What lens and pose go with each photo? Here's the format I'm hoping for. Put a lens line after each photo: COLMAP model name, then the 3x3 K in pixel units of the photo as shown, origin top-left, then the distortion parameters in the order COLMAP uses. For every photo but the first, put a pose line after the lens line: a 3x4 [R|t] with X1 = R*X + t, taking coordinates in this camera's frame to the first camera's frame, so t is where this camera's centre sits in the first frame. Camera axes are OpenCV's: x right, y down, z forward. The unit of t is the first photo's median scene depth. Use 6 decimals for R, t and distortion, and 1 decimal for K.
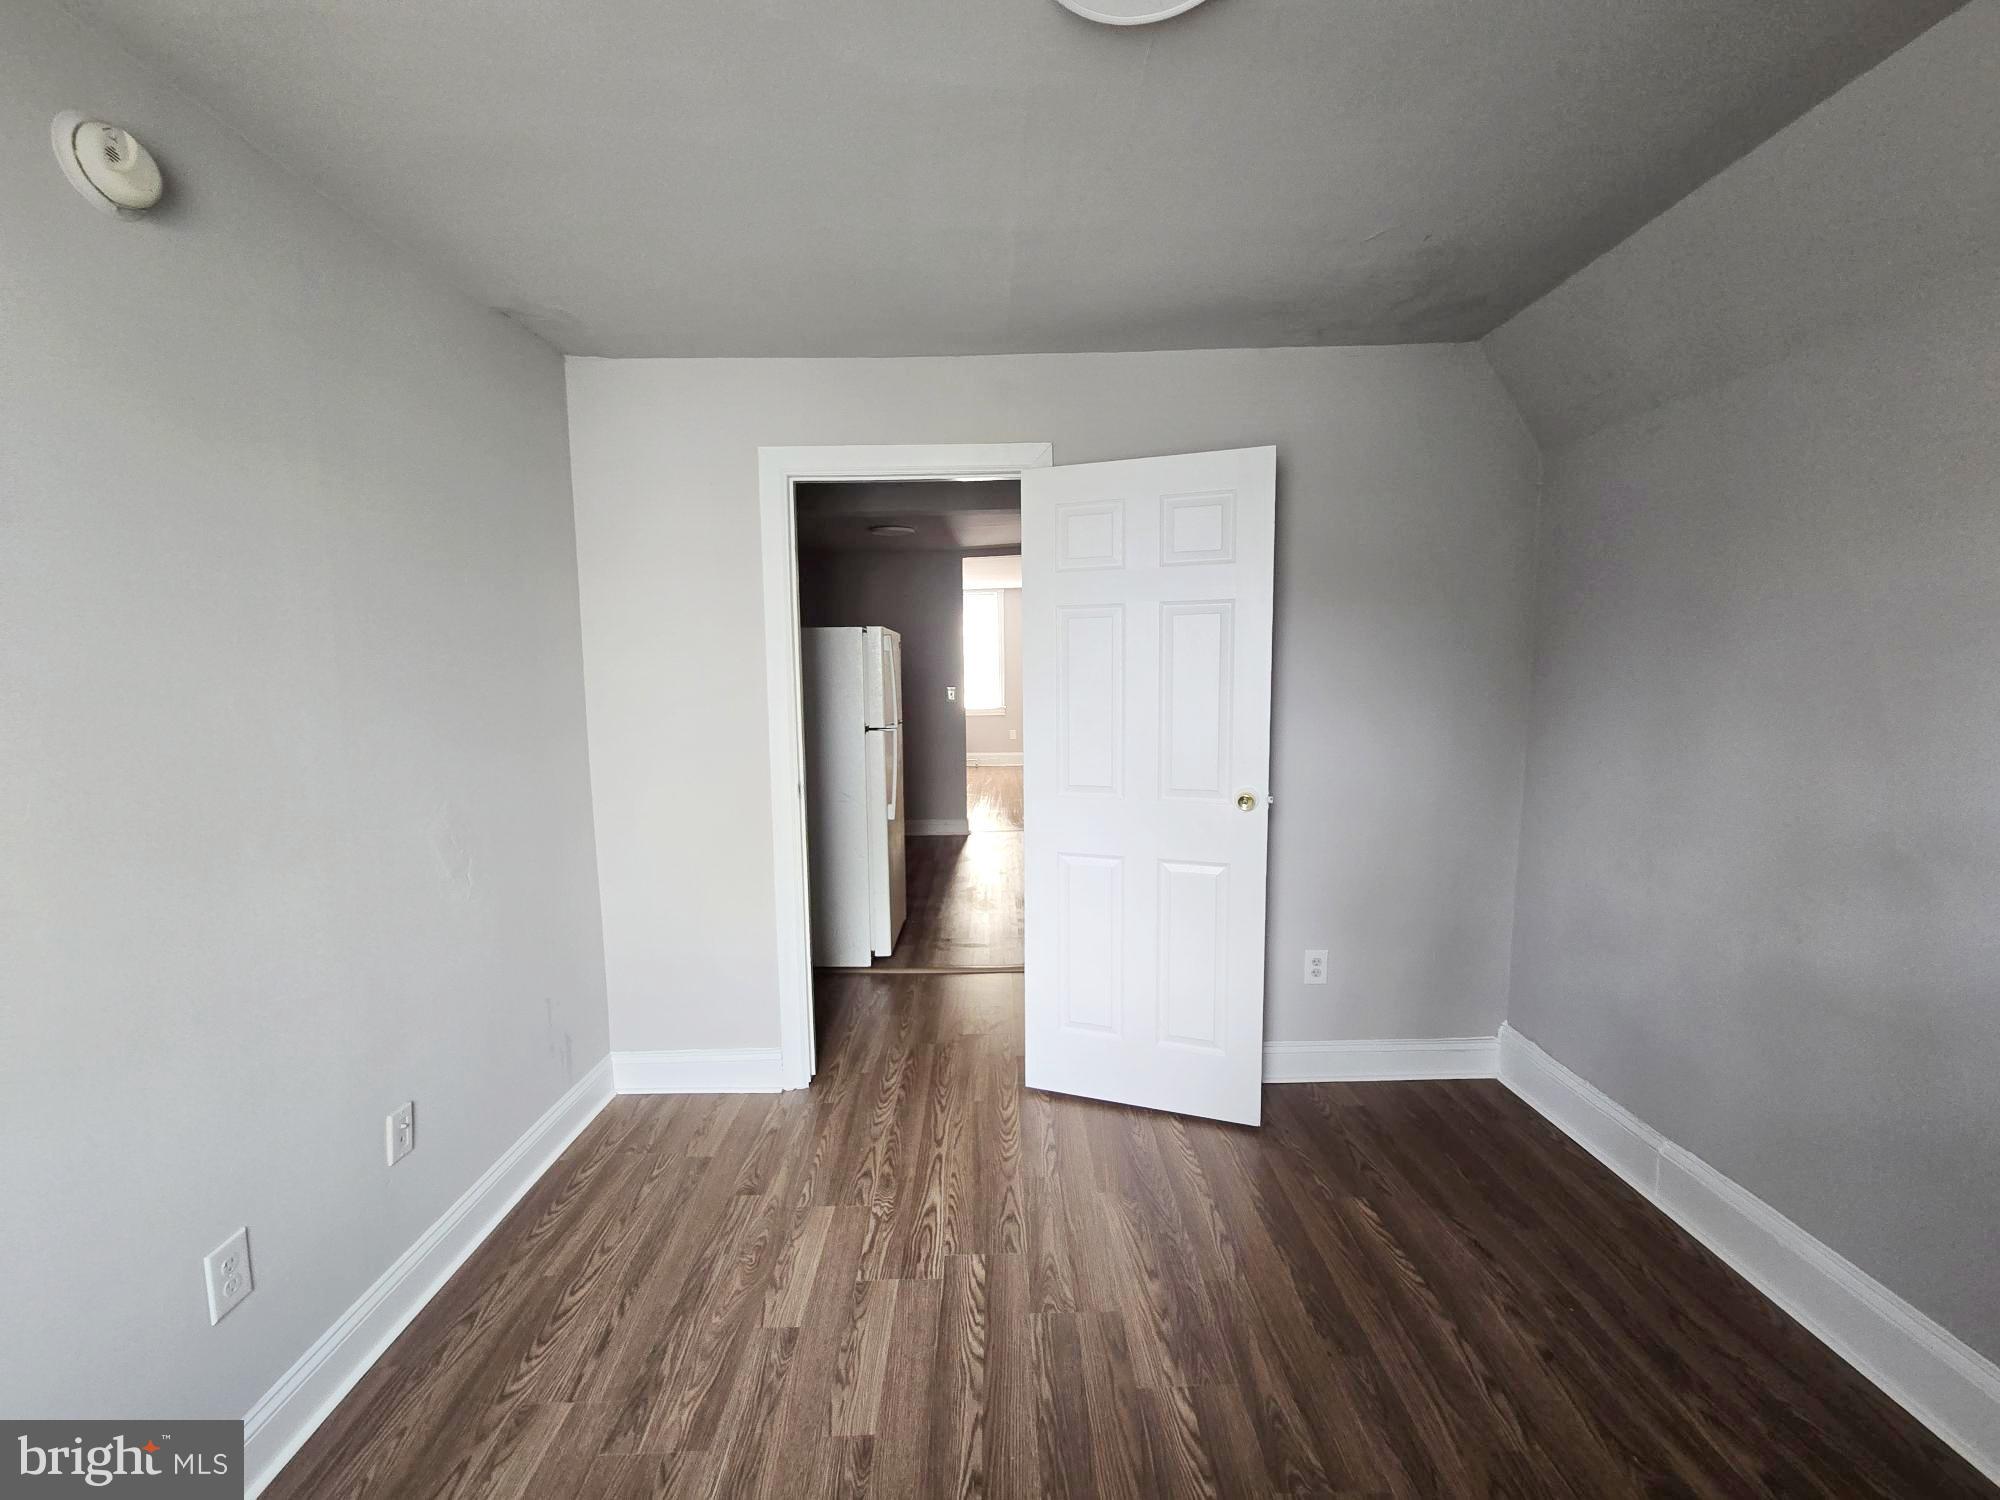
lens RADIAL K [[819.5, 0, 1001.8], [0, 819.5, 746.3], [0, 0, 1]] dist [-0.001470, 0.002286]
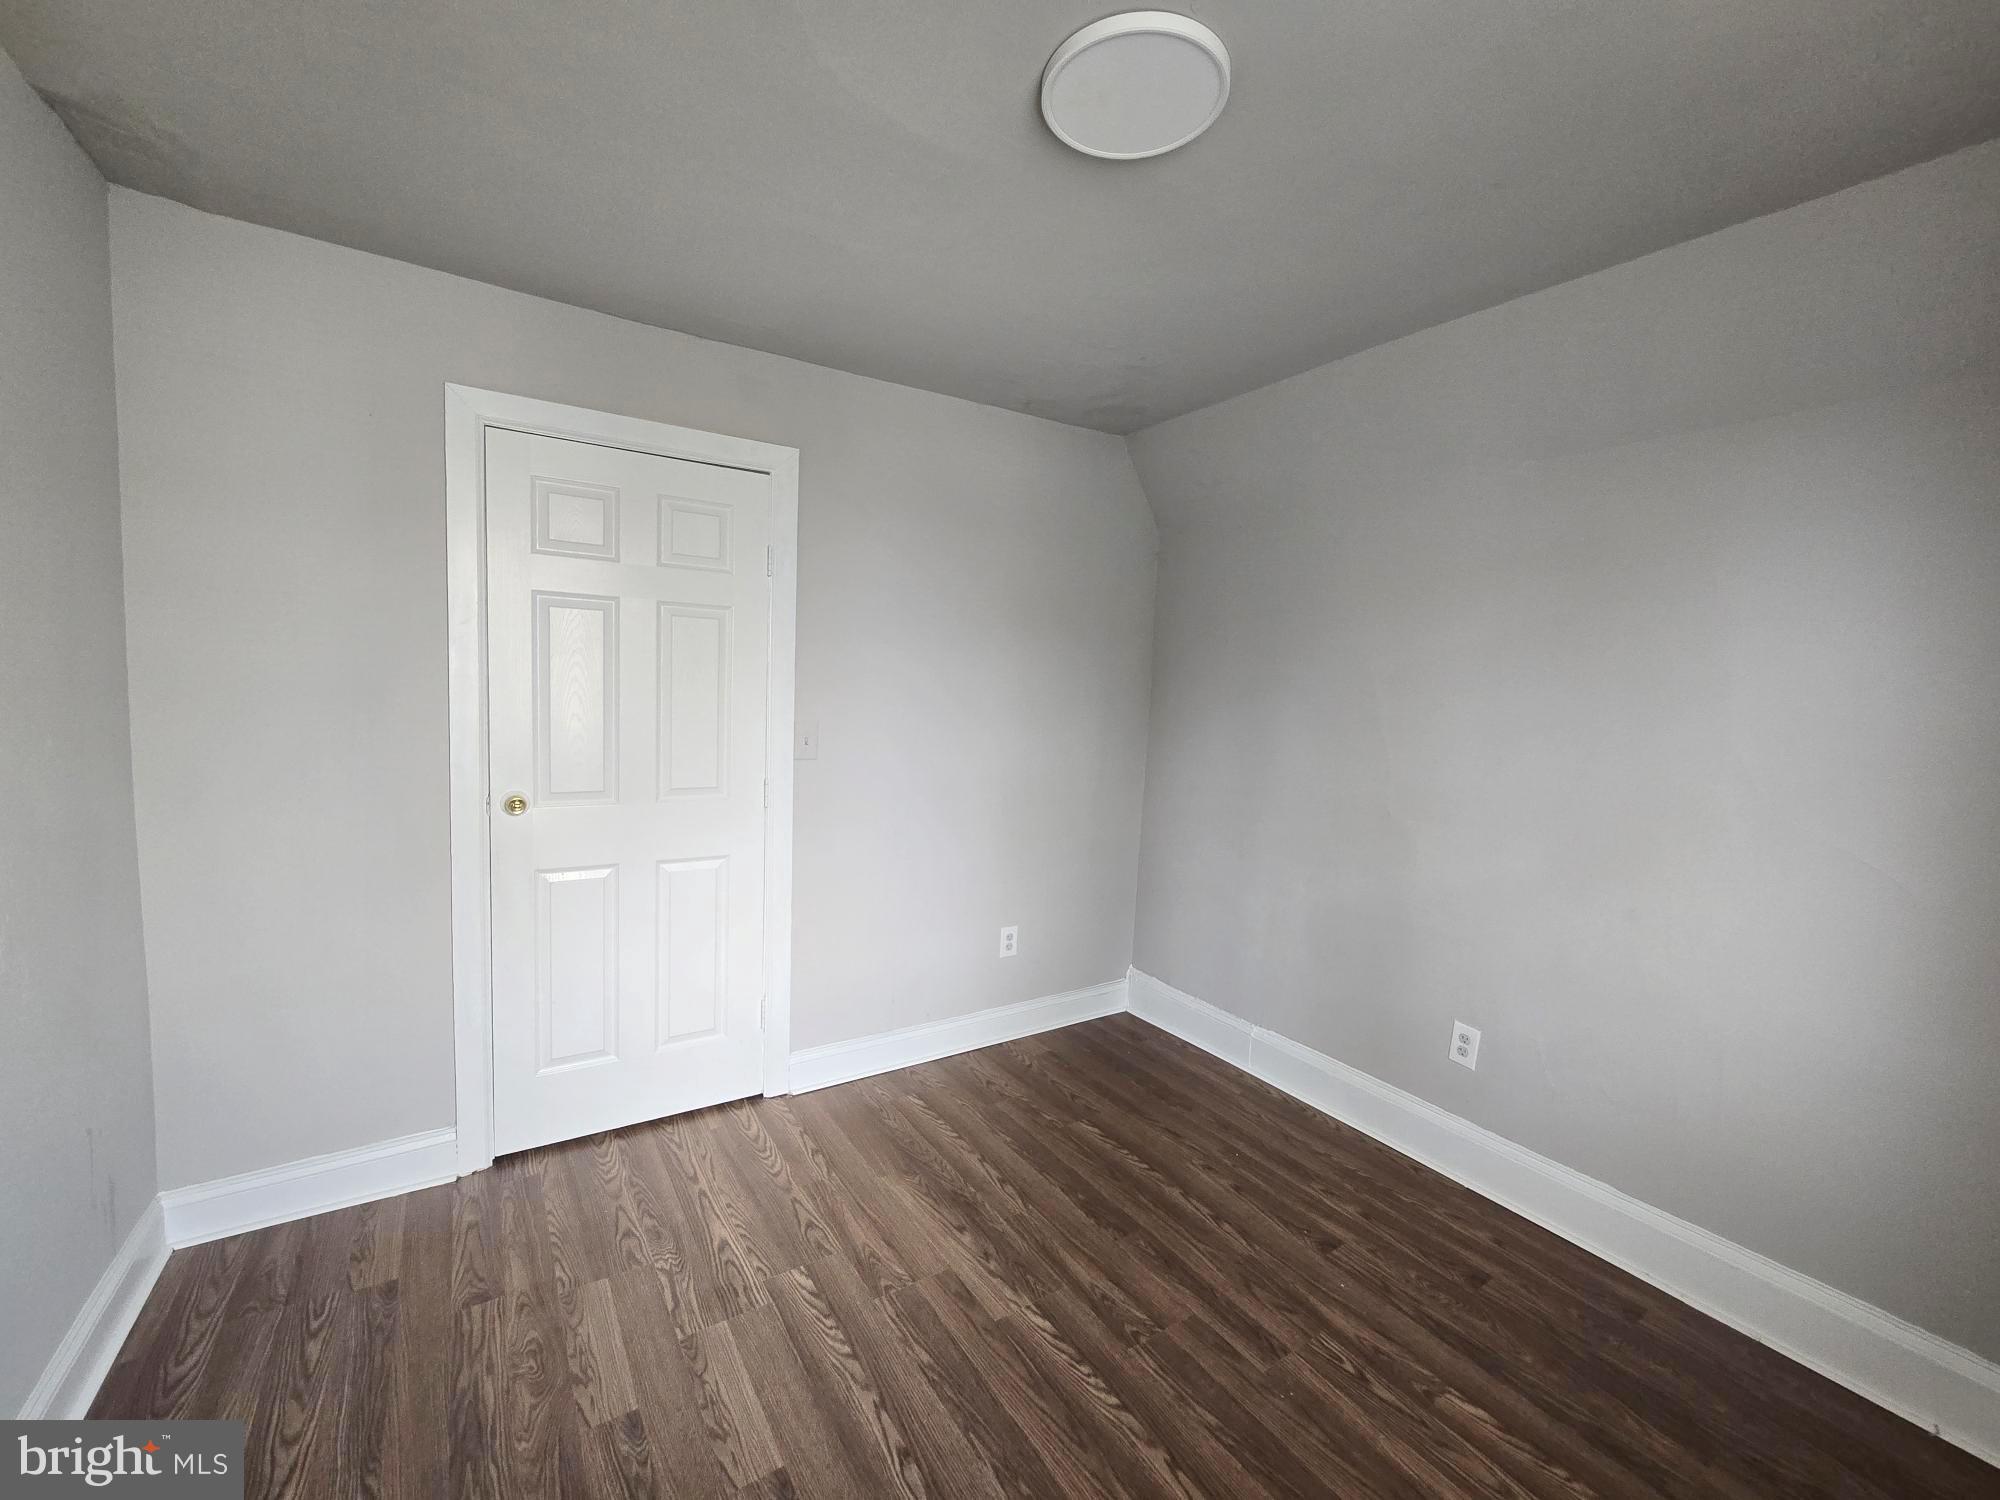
lens RADIAL K [[819.5, 0, 1001.5], [0, 819.5, 743.7], [0, 0, 1]] dist [-0.001470, 0.002286]
pose [[0.841759, 0.003683, 0.539841, -0.364242], [0.003570, 0.999917, -0.012389, 0.004437], [-0.539841, 0.012356, 0.841676, 0.033133]]
